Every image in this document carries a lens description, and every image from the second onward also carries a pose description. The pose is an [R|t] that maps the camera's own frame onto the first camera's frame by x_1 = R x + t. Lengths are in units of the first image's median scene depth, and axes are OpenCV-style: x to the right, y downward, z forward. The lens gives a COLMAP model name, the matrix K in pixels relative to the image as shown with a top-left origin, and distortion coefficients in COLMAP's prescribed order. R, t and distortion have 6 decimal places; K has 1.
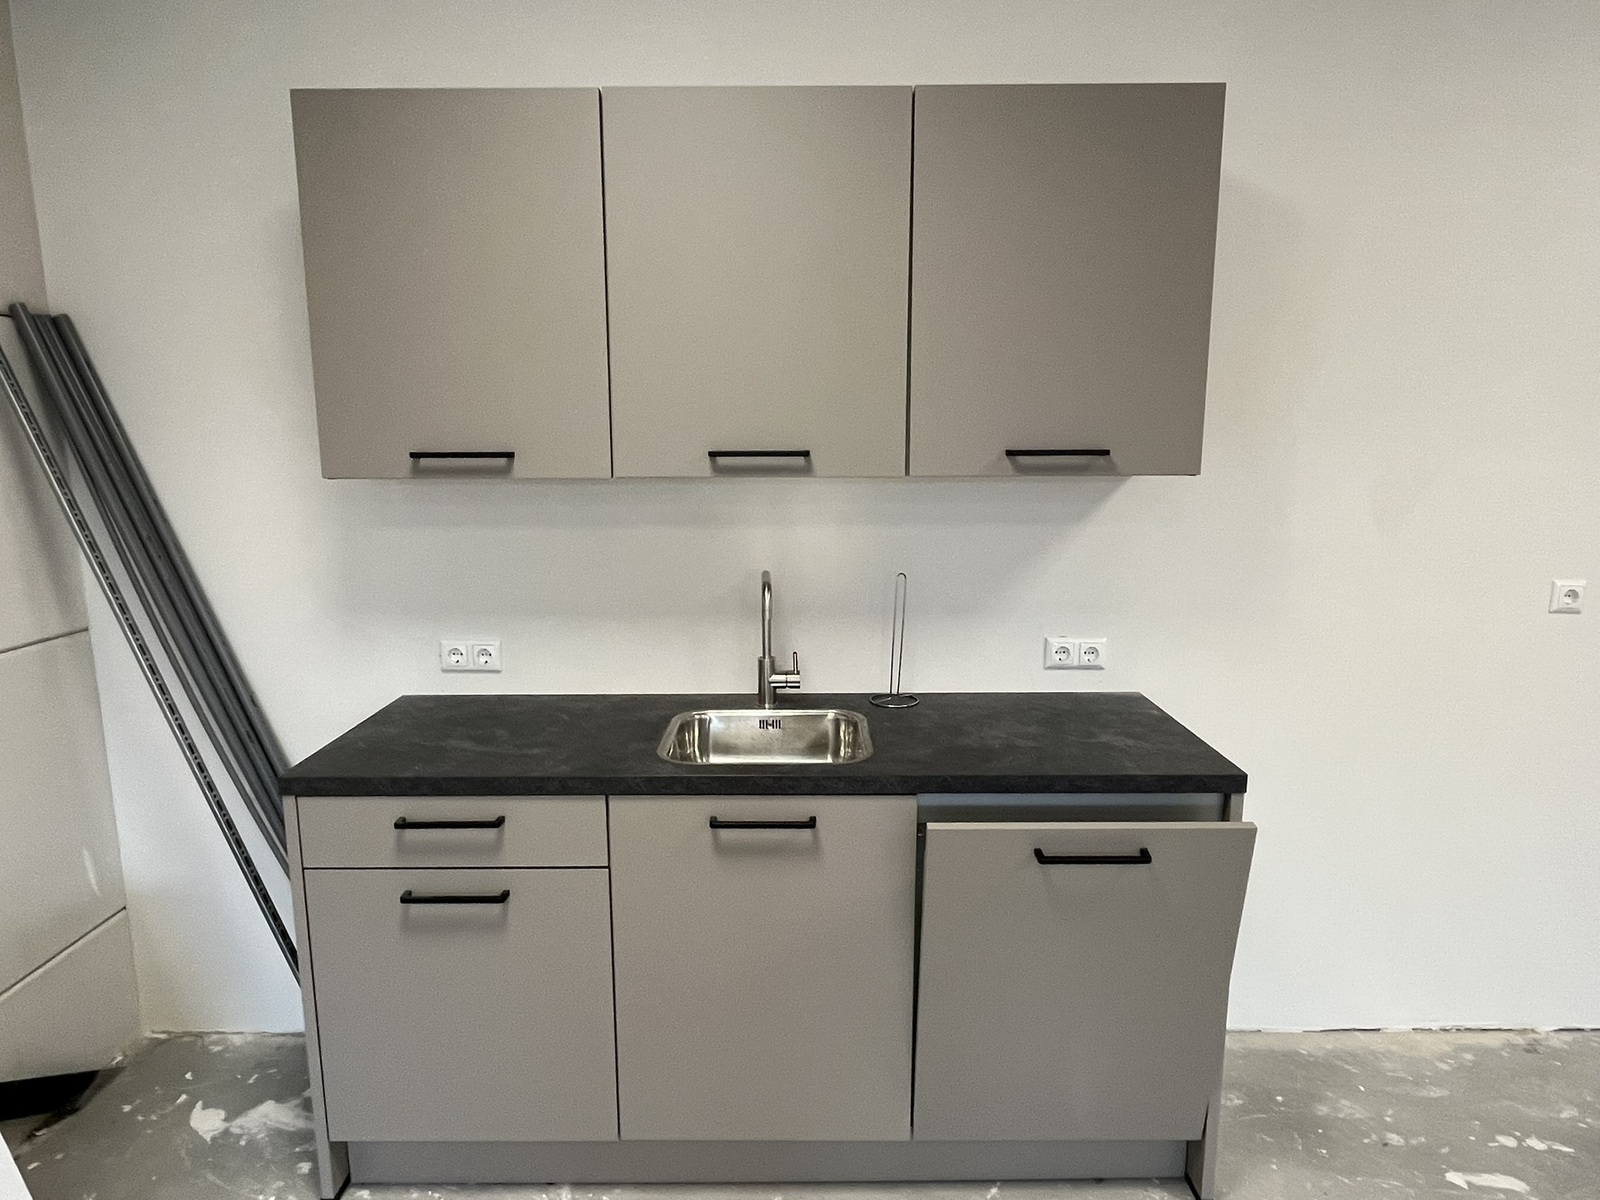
lens RADIAL K [[935.7, 0, 796.2], [0, 935.7, 598.8], [0, 0, 1]] dist [-0.000437, -0.000202]
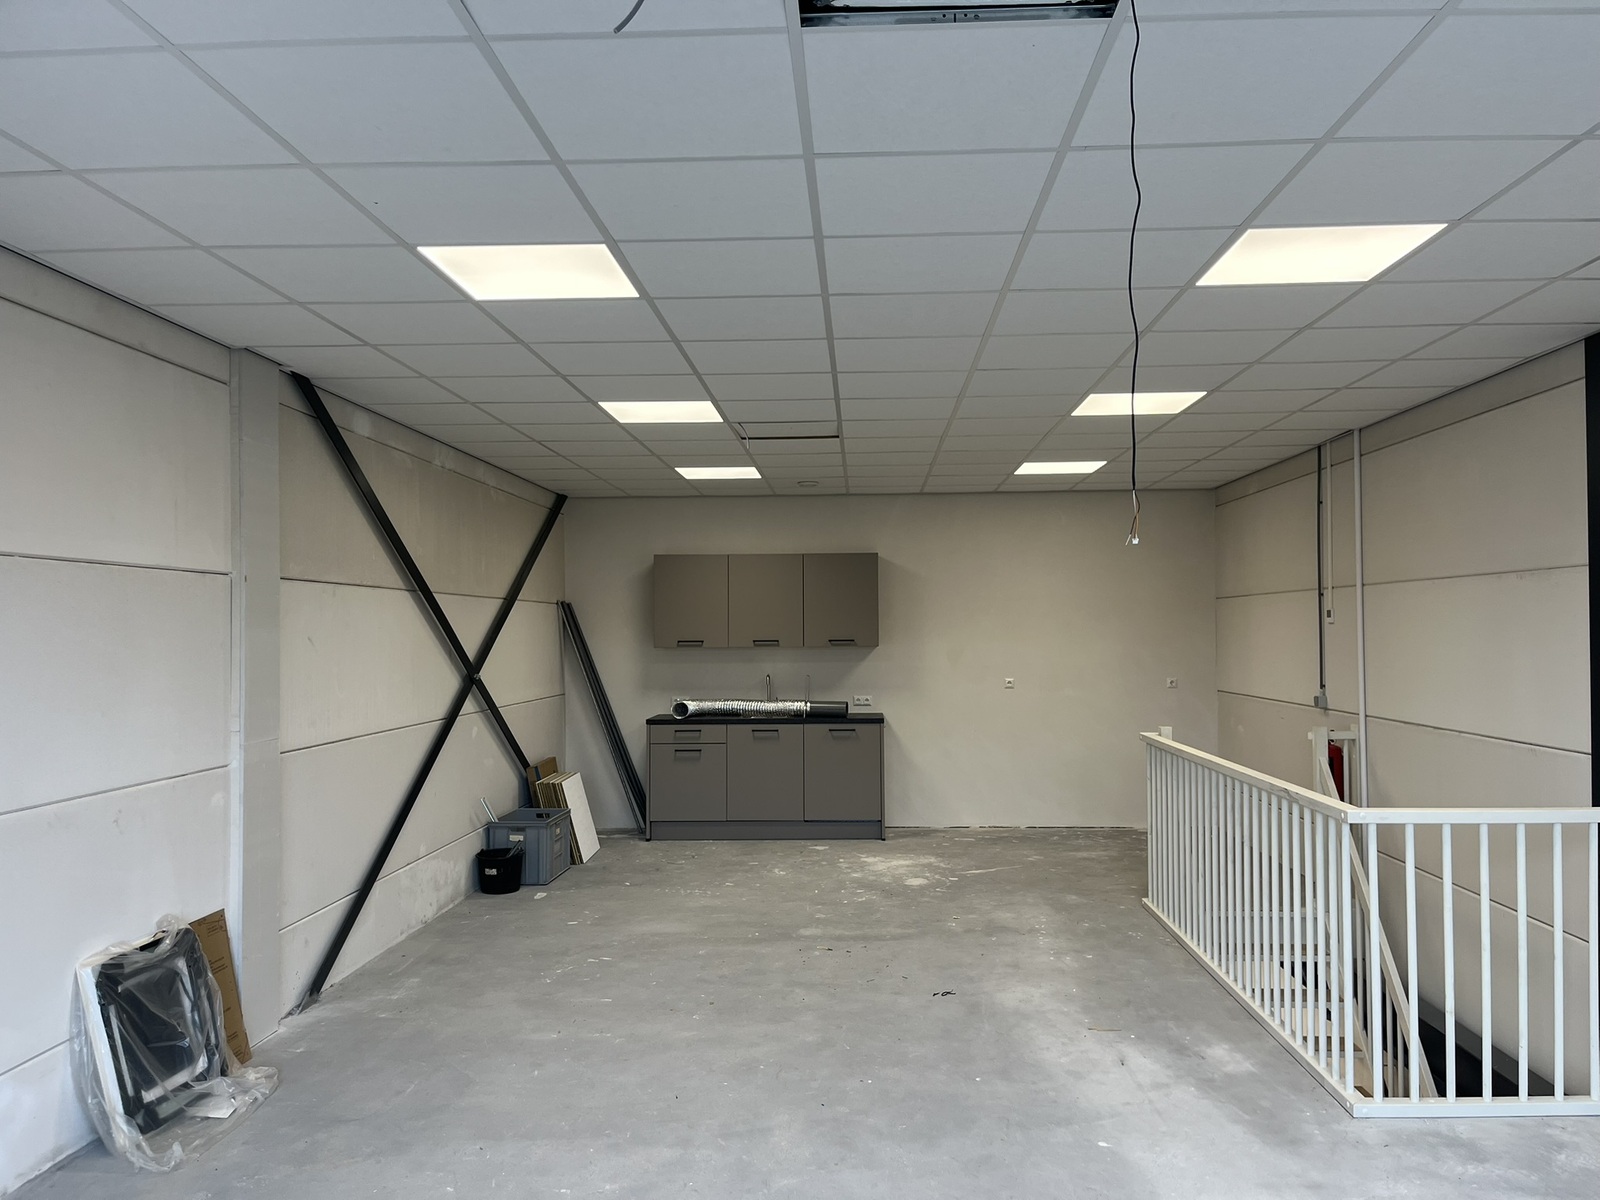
lens RADIAL K [[1207.5, 0, 801.2], [0, 1207.5, 603.3], [0, 0, 1]] dist [0.005542, 0.001374]
pose [[0.998534, -0.004069, -0.053973, 0.378151], [-0.006472, 0.981042, -0.193687, 0.660732], [0.053737, 0.193753, 0.979578, -3.936082]]
